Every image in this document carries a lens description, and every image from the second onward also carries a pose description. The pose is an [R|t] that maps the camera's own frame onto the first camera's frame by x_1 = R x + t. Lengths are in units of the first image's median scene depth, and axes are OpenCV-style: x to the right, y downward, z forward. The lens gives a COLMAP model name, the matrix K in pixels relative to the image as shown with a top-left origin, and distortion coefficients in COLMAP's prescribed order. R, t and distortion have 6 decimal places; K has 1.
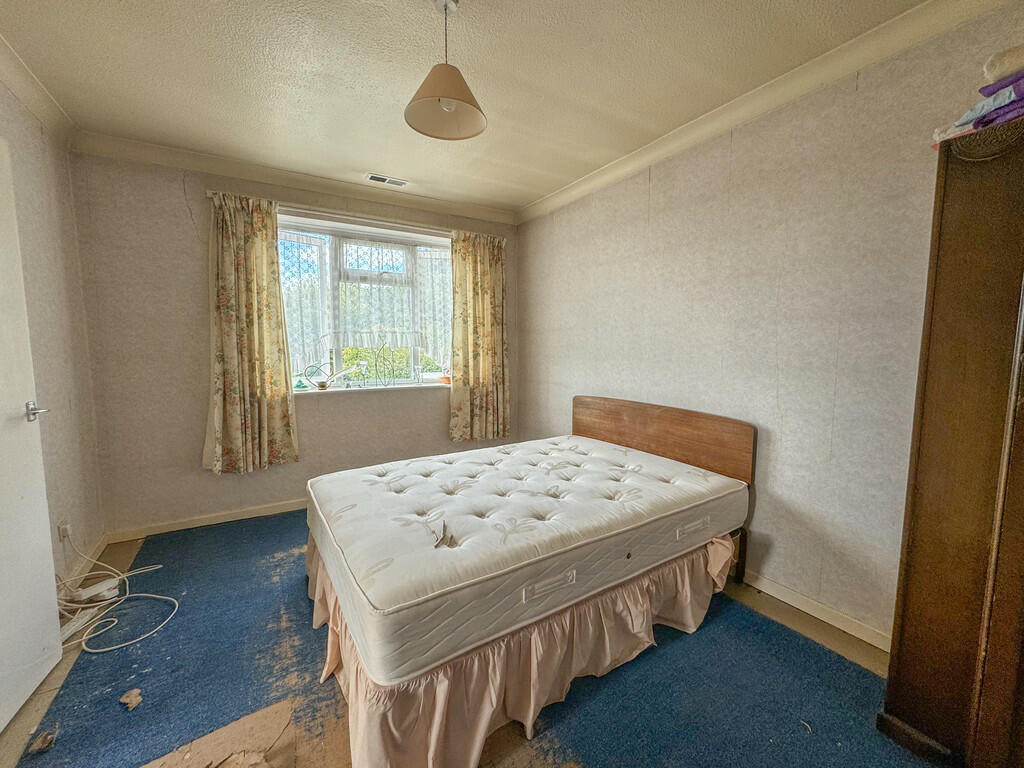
lens RADIAL K [[410.6, 0, 536.8], [0, 410.6, 381.0], [0, 0, 1]] dist [-0.006014, 0.001464]
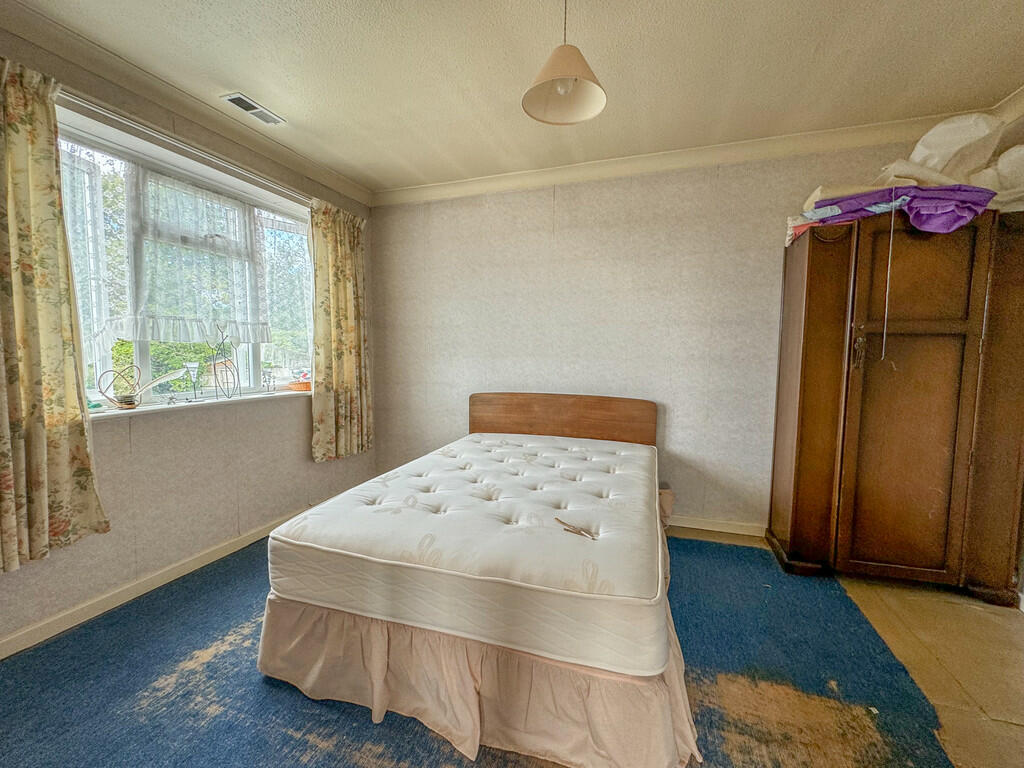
lens RADIAL K [[410.6, 0, 521.1], [0, 410.6, 380.6], [0, 0, 1]] dist [-0.006014, 0.001464]
pose [[0.783996, -0.042581, 0.619303, -0.480154], [0.051852, 0.998650, 0.003022, 0.008330], [-0.618596, 0.029743, 0.785146, 0.163561]]
